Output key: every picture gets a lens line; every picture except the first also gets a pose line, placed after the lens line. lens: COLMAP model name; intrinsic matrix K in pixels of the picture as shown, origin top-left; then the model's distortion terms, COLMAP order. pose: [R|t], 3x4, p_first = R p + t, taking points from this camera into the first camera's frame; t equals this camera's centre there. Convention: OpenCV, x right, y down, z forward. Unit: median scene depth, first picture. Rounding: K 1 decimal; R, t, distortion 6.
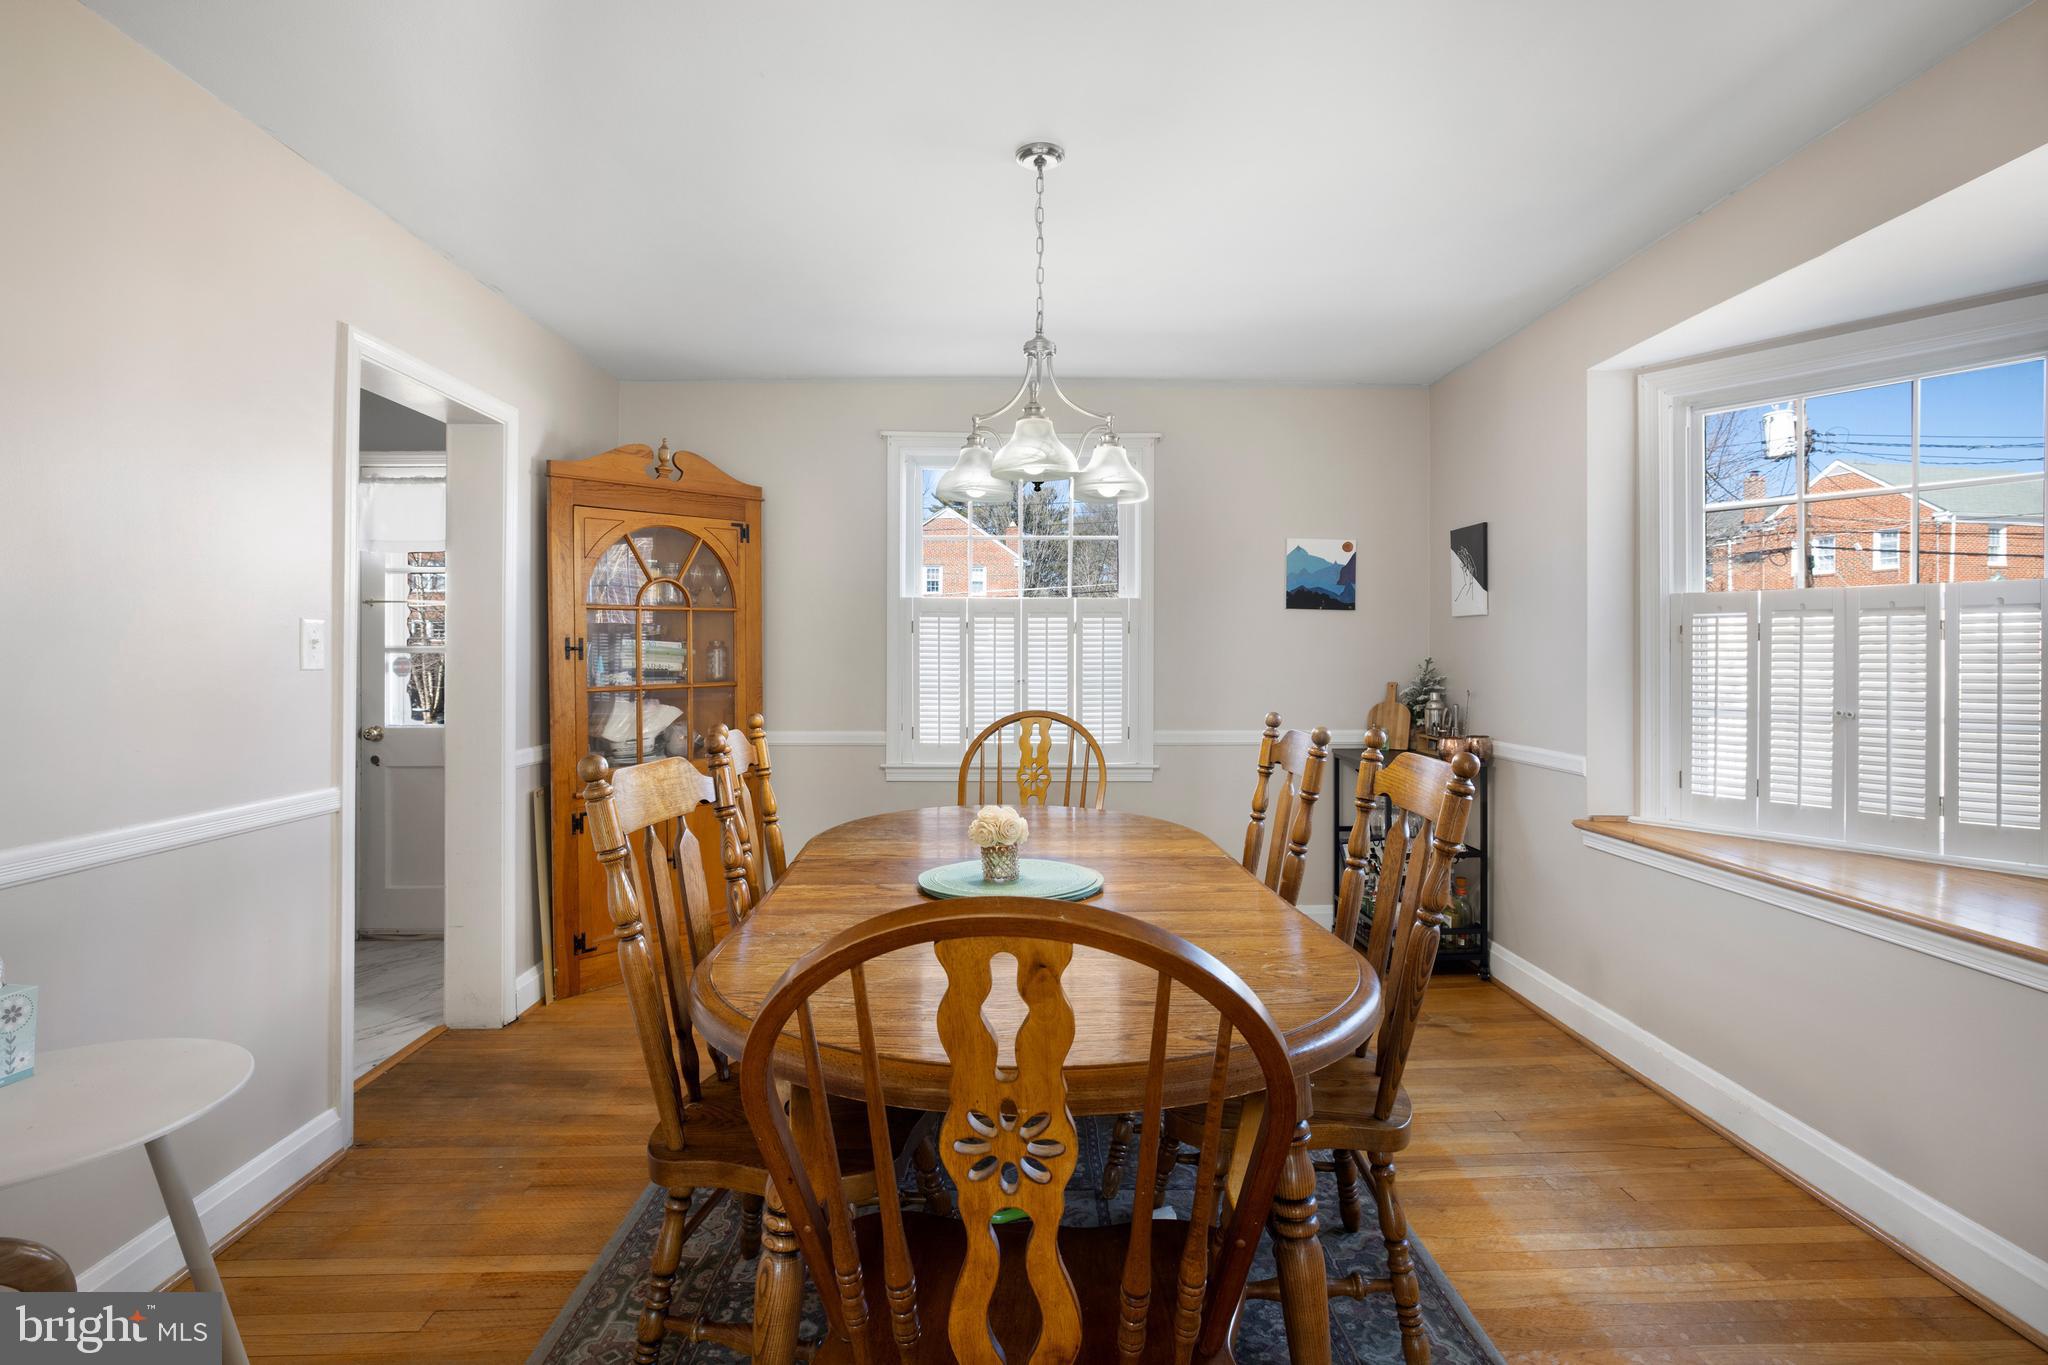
lens RADIAL K [[1017.1, 0, 1011.6], [0, 1017.1, 655.1], [0, 0, 1]] dist [-0.019464, 0.005452]
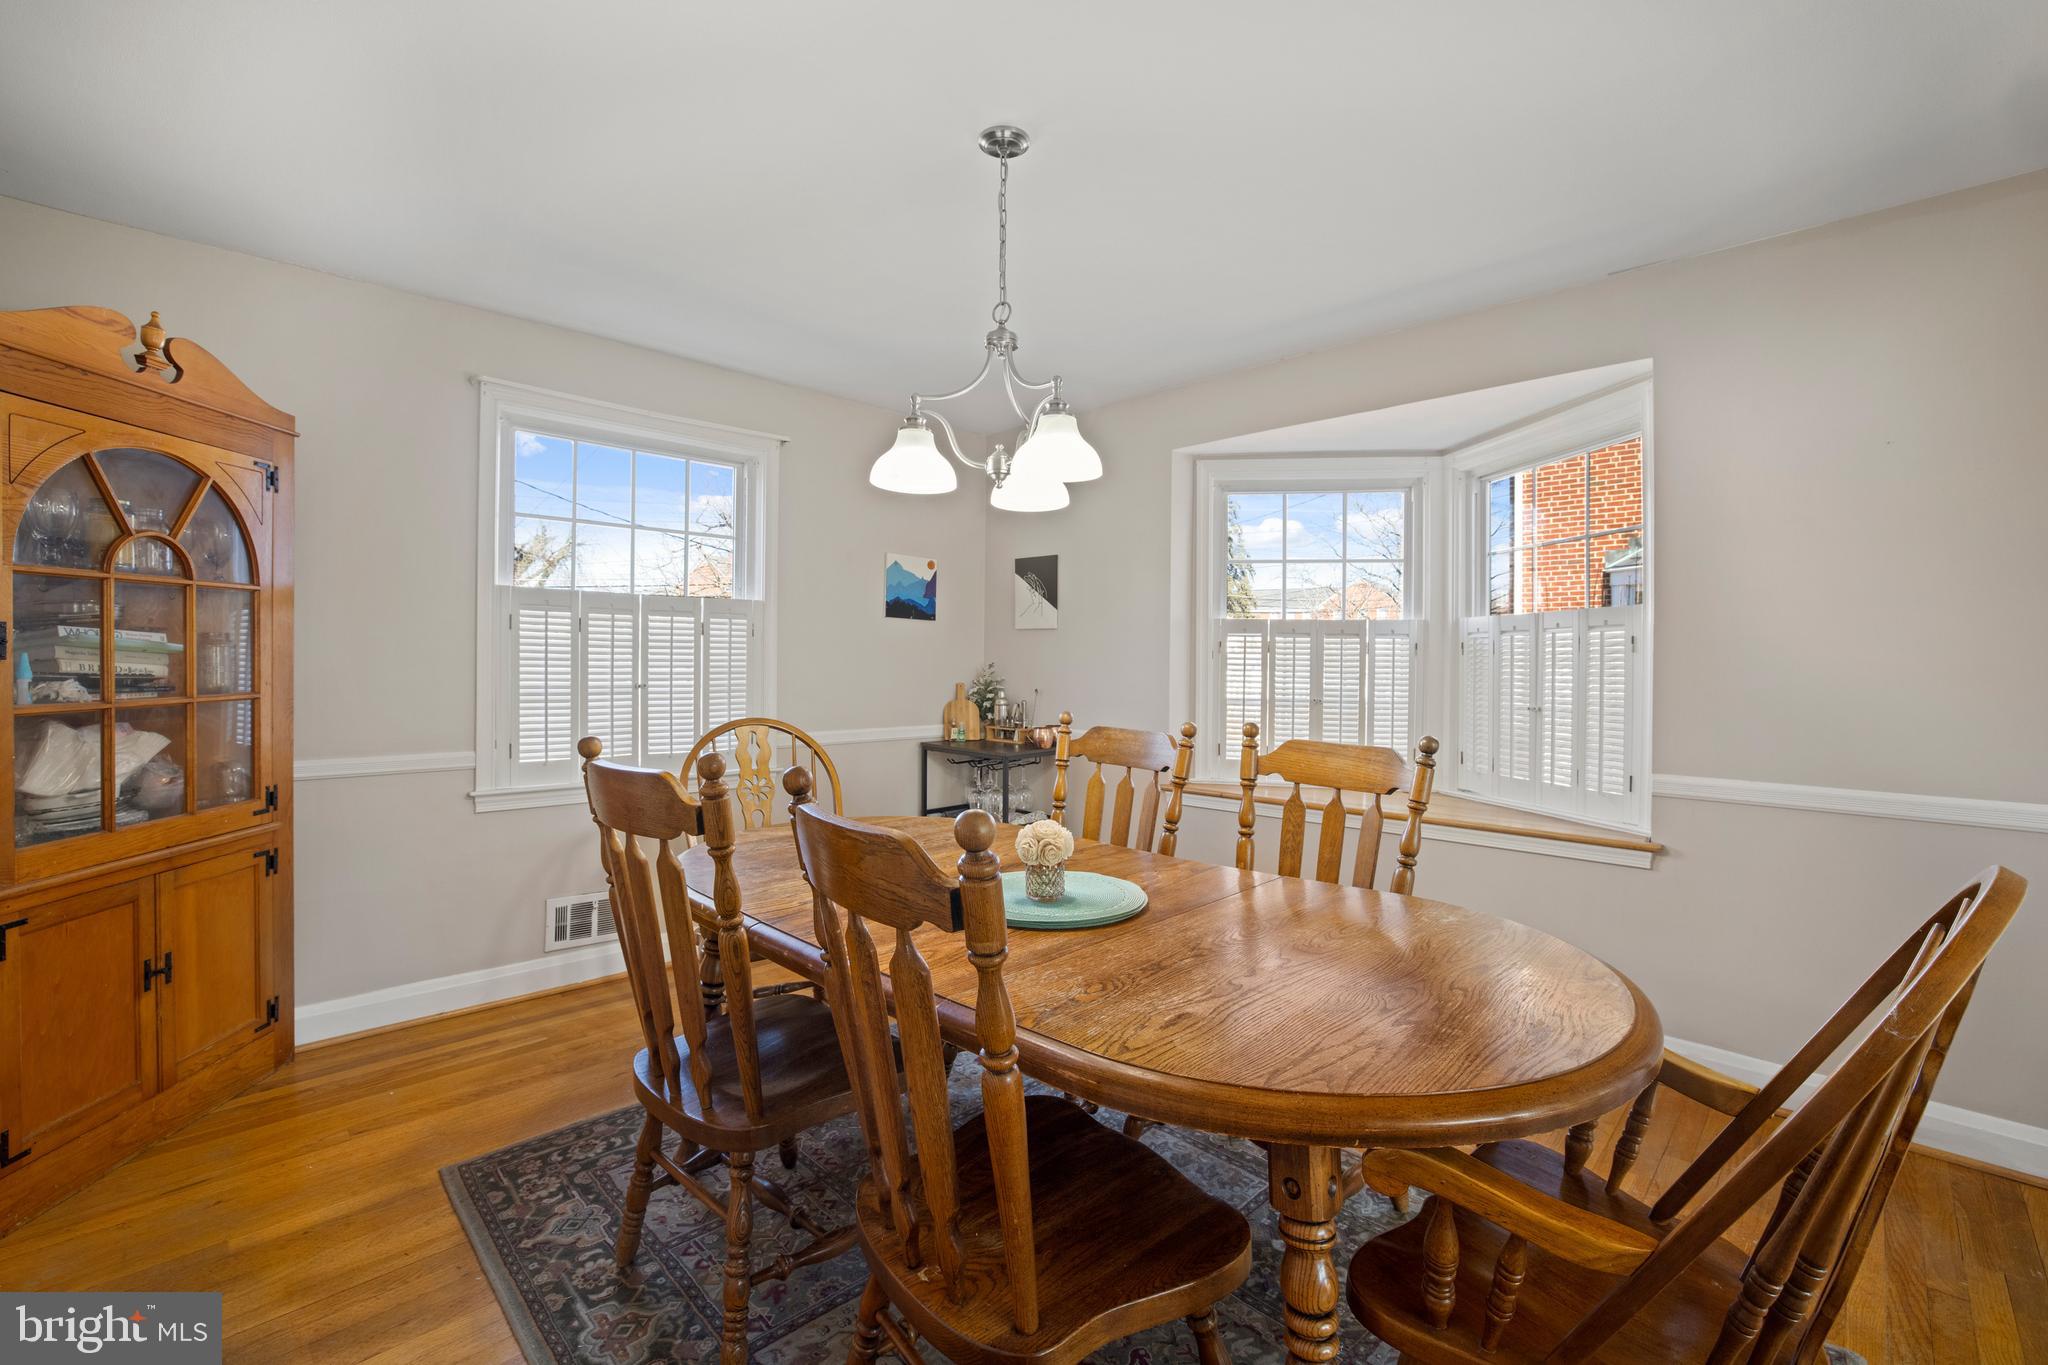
lens RADIAL K [[884.8, 0, 1032.0], [0, 884.8, 665.6], [0, 0, 1]] dist [-0.035390, 0.006551]
pose [[0.721384, 0.002516, 0.692531, -0.292840], [-0.008557, 0.999949, 0.005280, 0.000320], [-0.692483, -0.009735, 0.721369, 0.215242]]
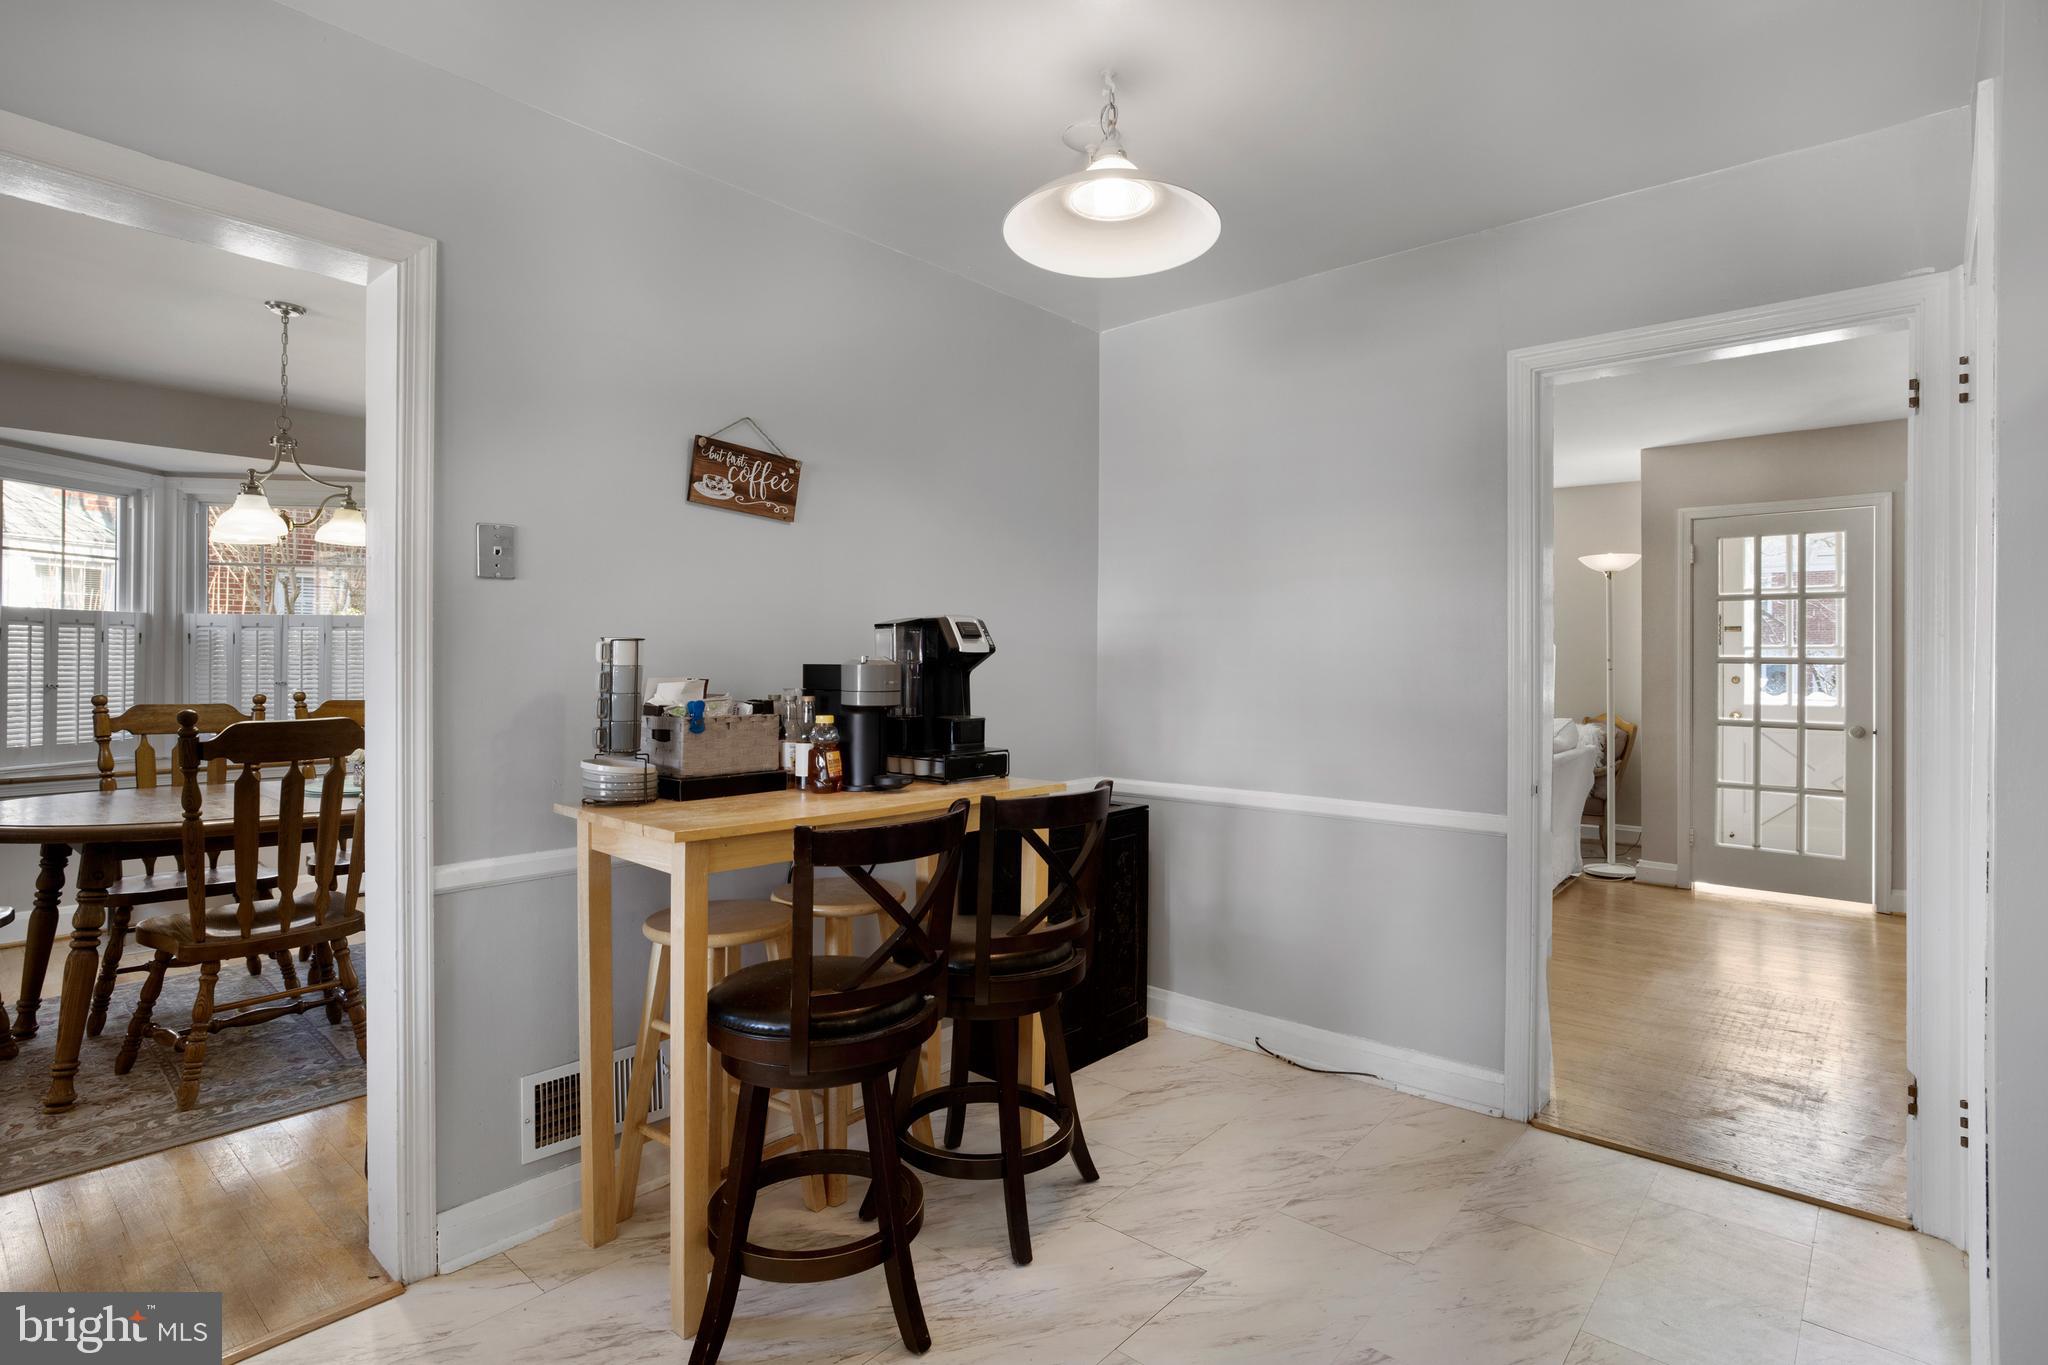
lens RADIAL K [[1017.1, 0, 1023.0], [0, 1017.1, 661.9], [0, 0, 1]] dist [-0.019464, 0.005452]
pose [[-0.718816, -0.017725, 0.694975, -1.487571], [-0.012519, 0.999843, 0.012552, -0.027361], [-0.695088, 0.000322, -0.718925, 1.116494]]
